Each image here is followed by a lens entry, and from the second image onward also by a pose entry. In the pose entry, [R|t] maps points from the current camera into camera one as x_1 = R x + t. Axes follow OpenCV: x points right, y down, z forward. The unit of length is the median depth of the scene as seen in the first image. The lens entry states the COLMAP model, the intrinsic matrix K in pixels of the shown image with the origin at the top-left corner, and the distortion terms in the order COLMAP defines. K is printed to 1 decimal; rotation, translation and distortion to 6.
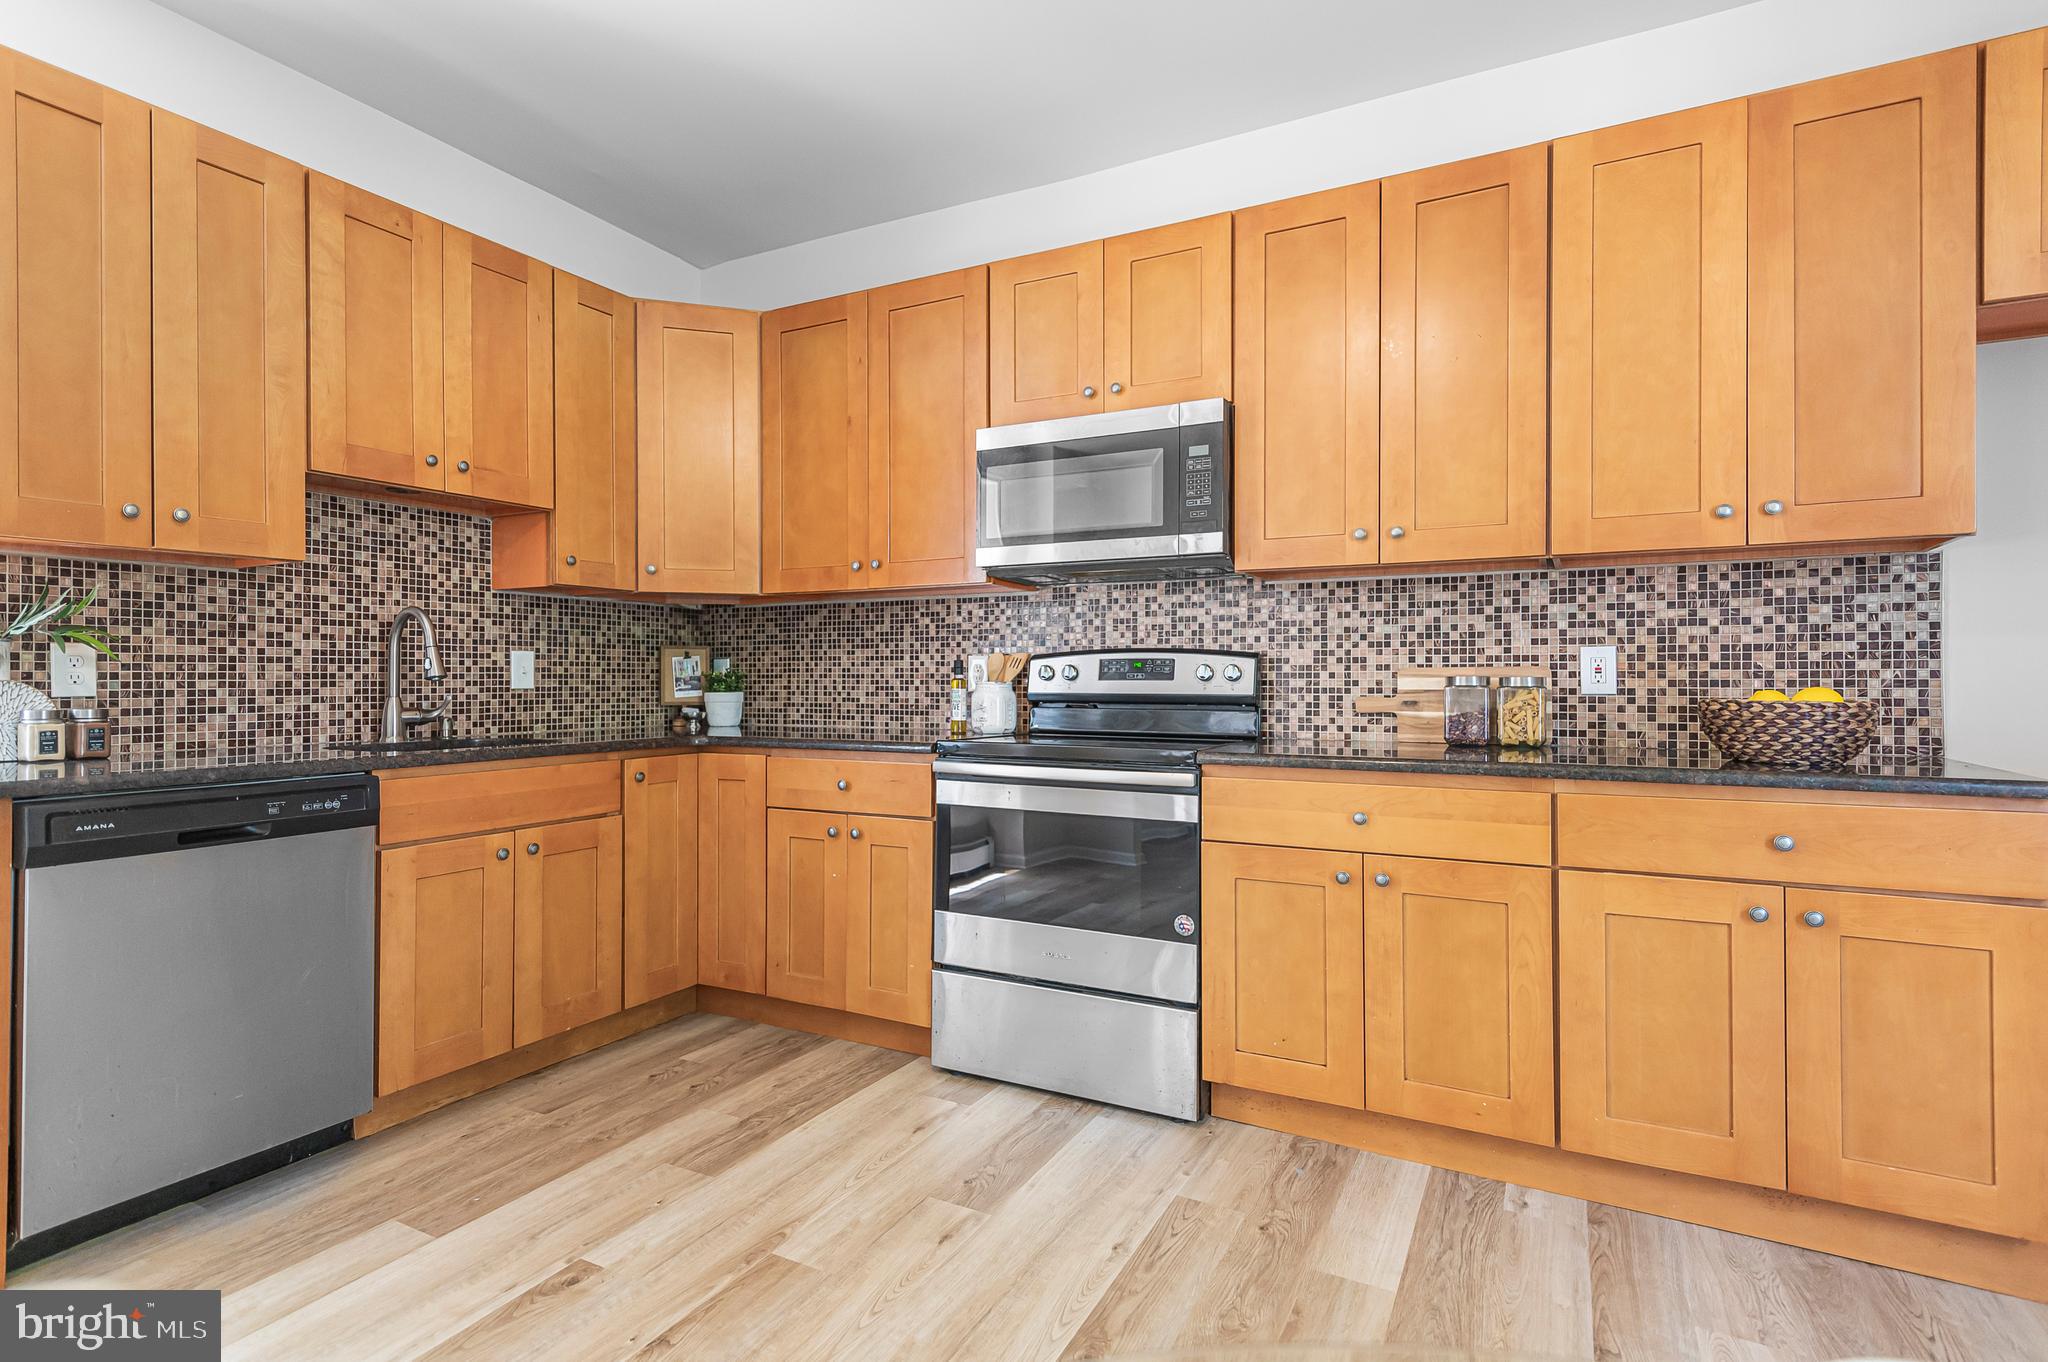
lens RADIAL K [[986.1, 0, 1027.6], [0, 986.1, 675.8], [0, 0, 1]] dist [0.017797, -0.009050]
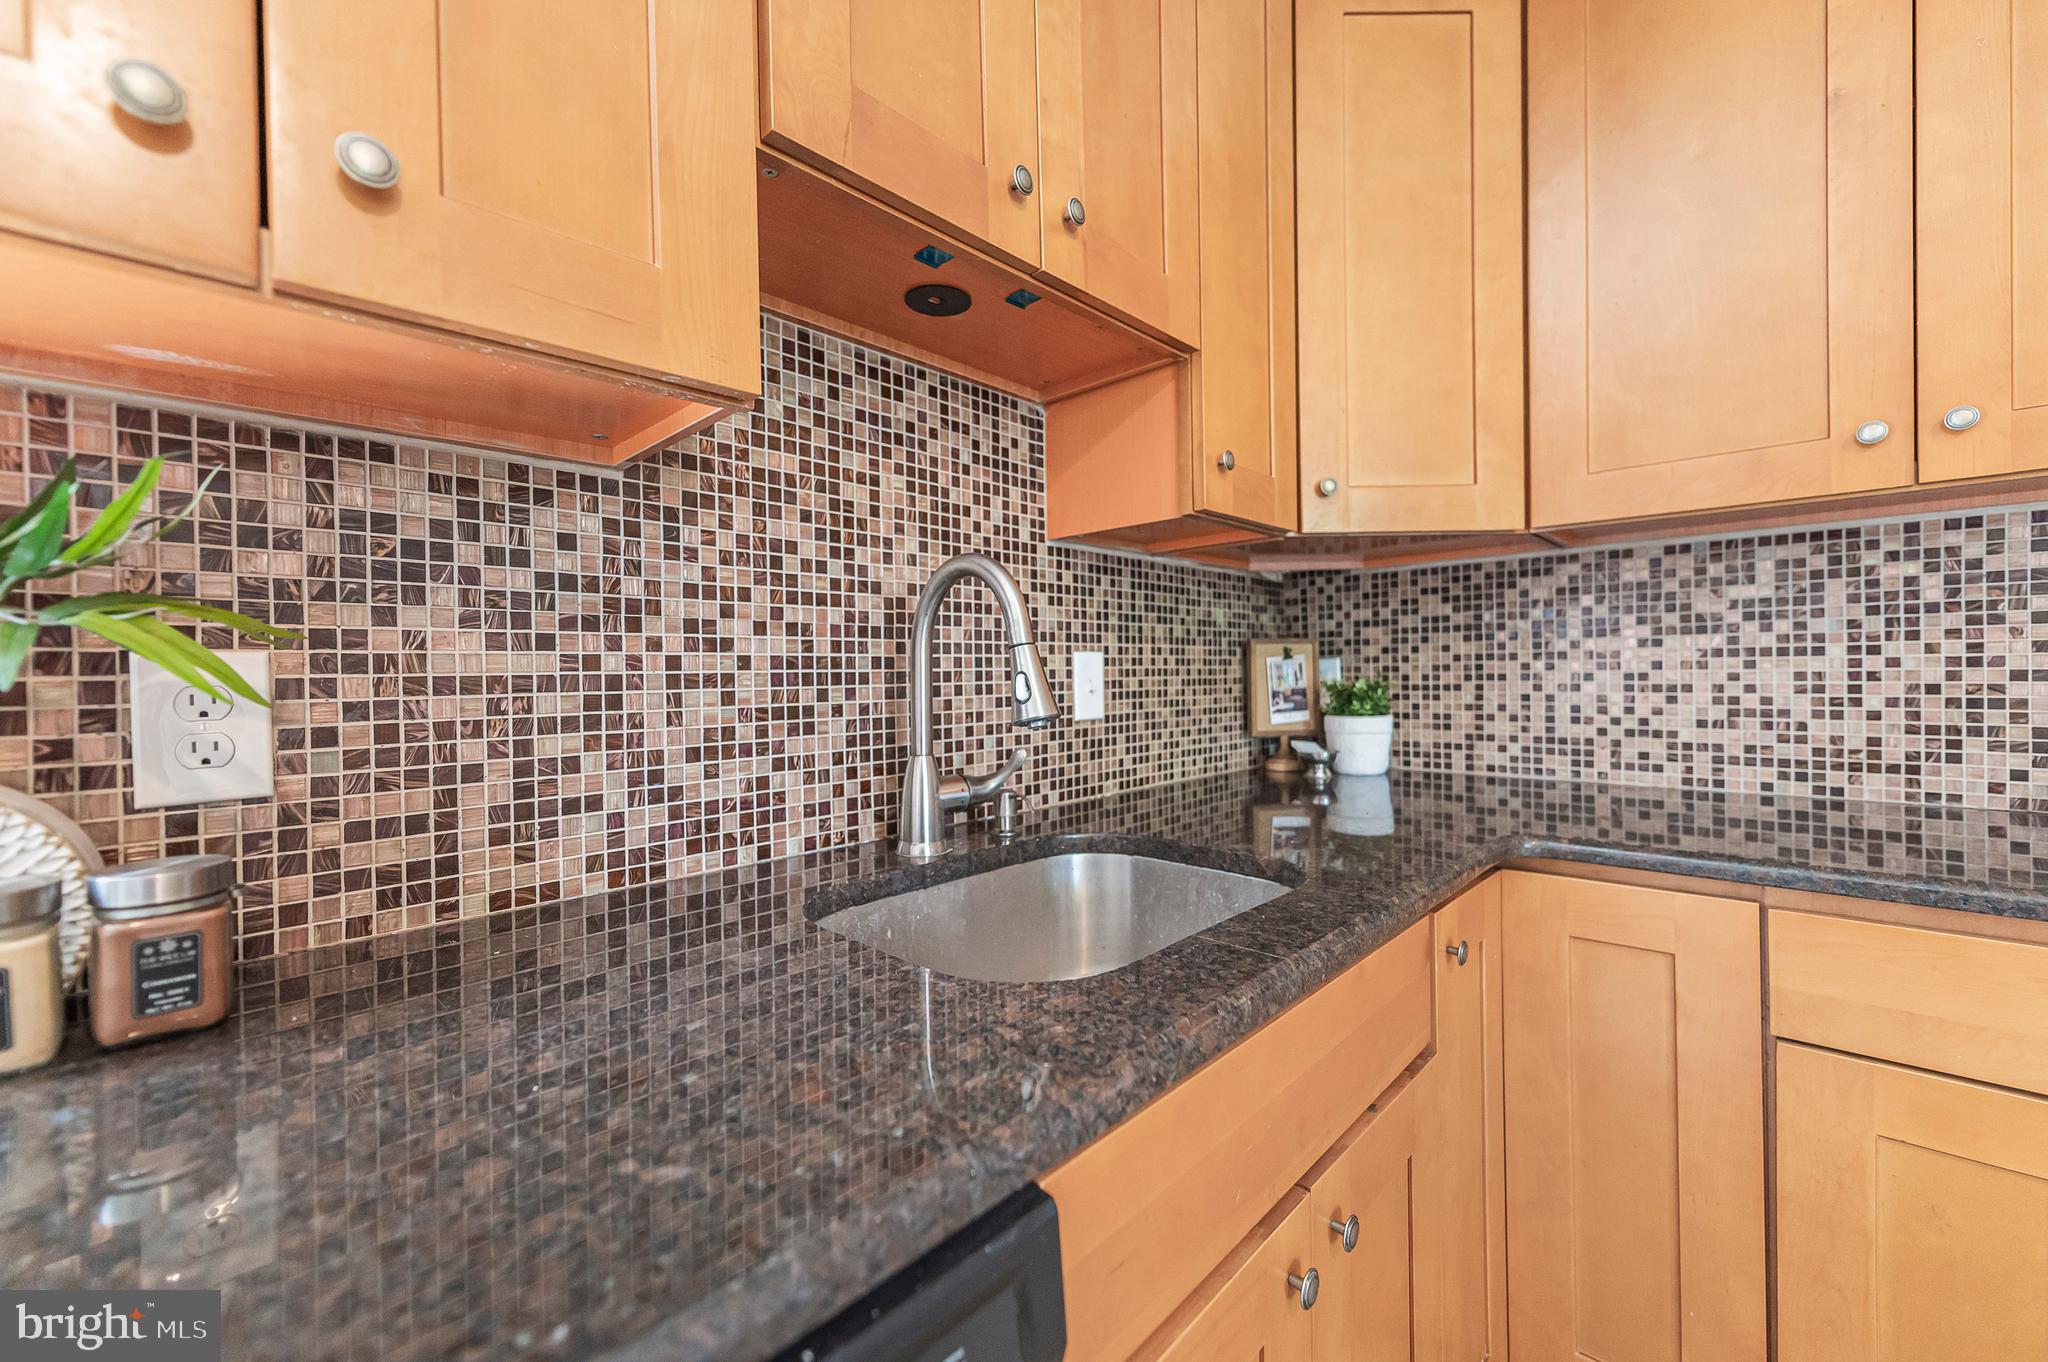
lens RADIAL K [[793.4, 0, 1038.4], [0, 793.4, 674.7], [0, 0, 1]] dist [0.011497, -0.004873]
pose [[0.962077, -0.011743, -0.272524, -0.487540], [0.013944, 0.999884, 0.006142, -0.017966], [0.272420, -0.009709, 0.962129, 0.661096]]
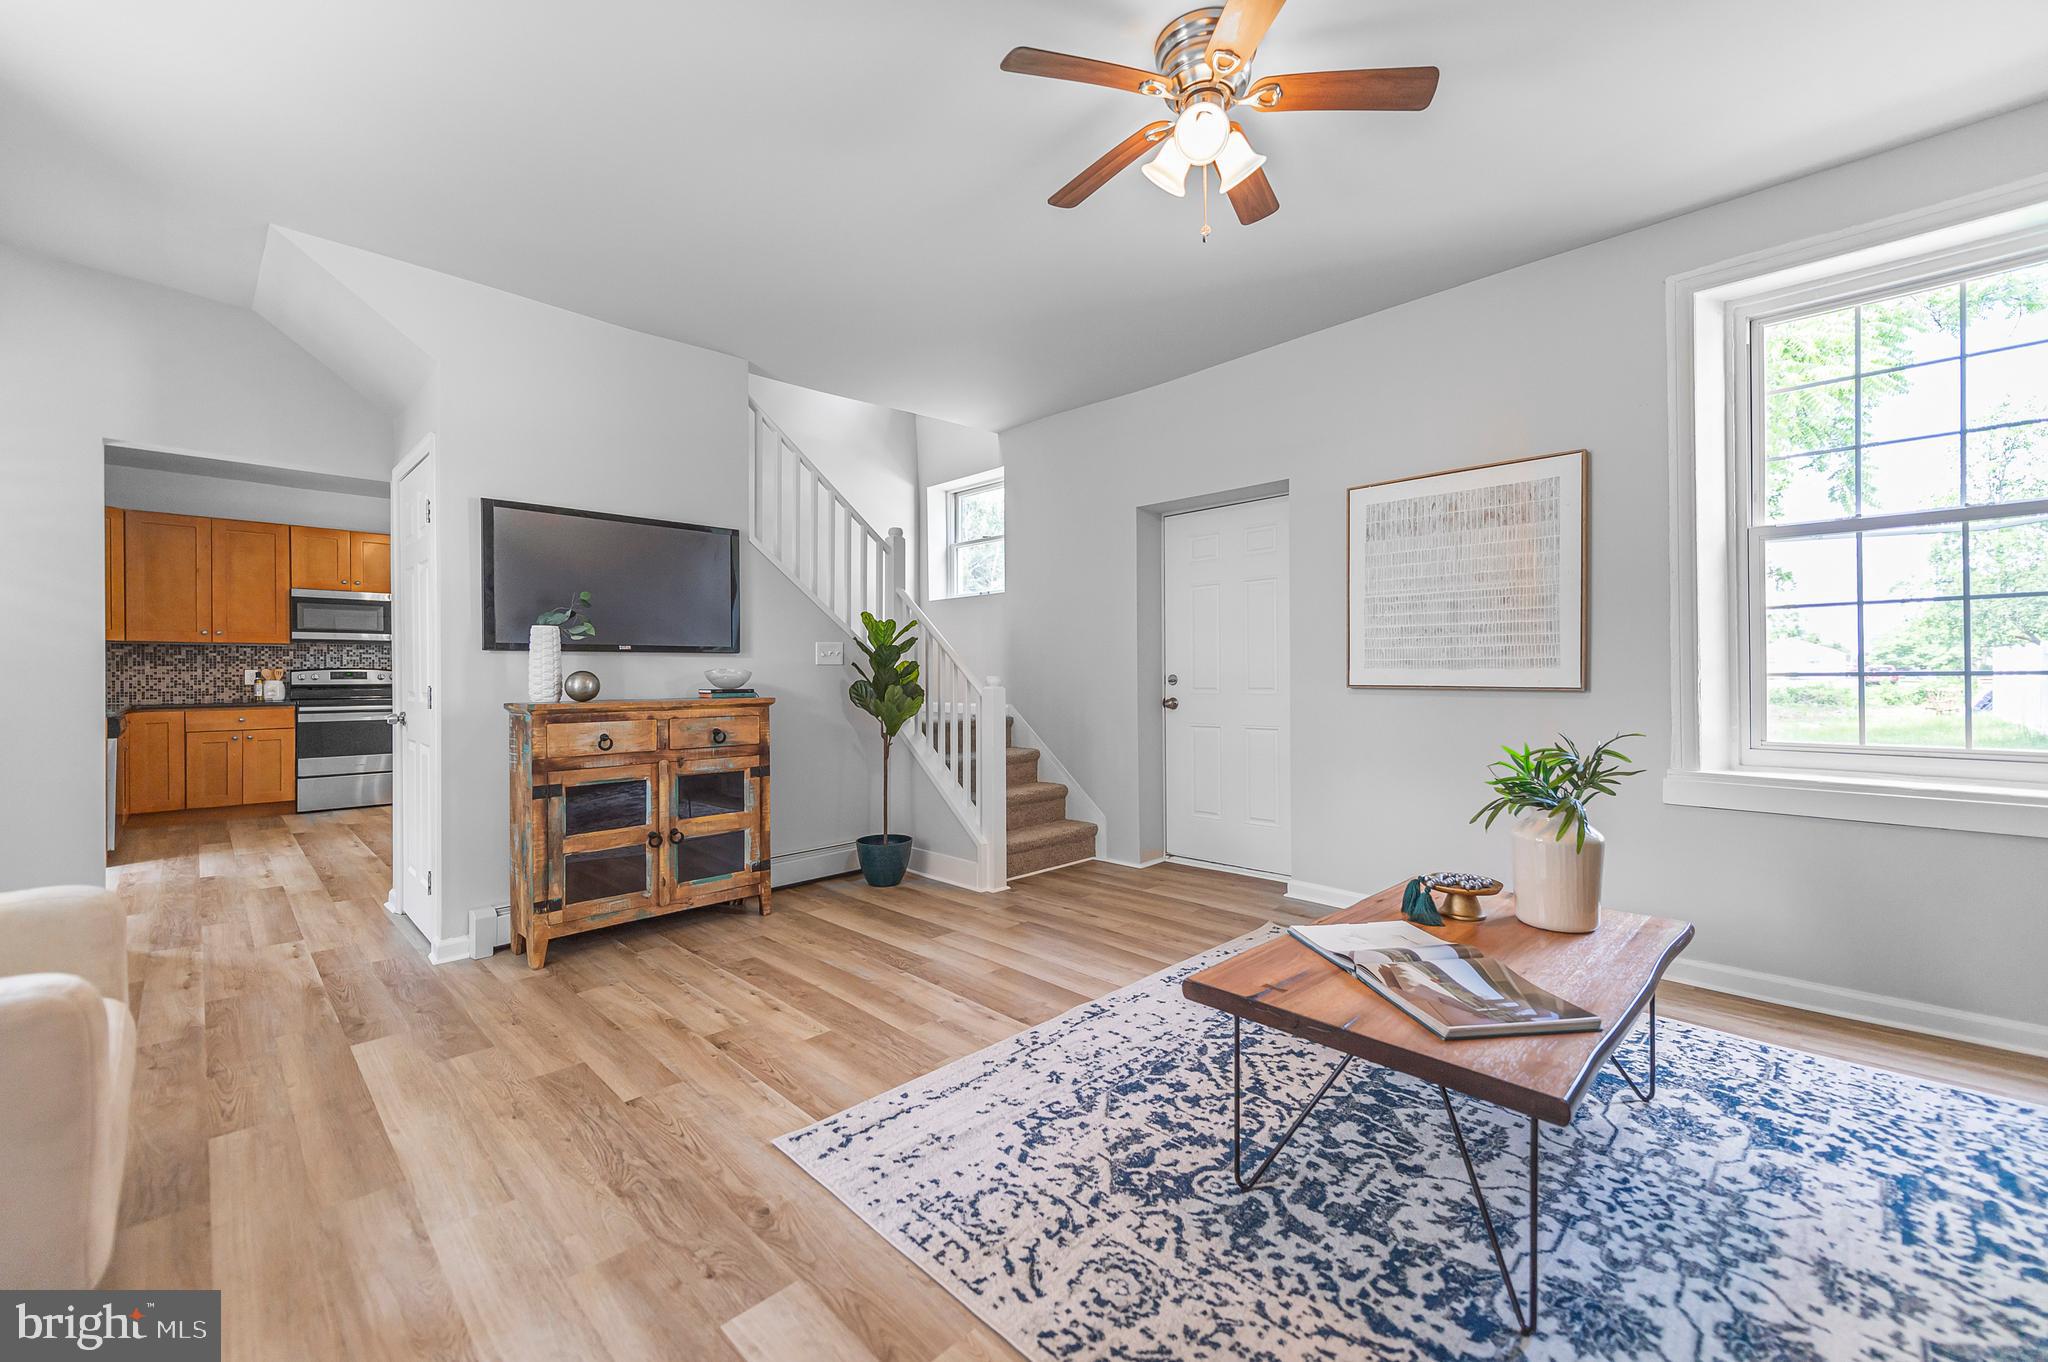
lens RADIAL K [[793.4, 0, 1012.8], [0, 793.4, 674.0], [0, 0, 1]] dist [0.011497, -0.004873]
pose [[0.290071, -0.003902, 0.956997, -1.664700], [0.003404, 0.999990, 0.003045, -0.011775], [-0.956999, 0.002374, 0.290081, -1.628698]]
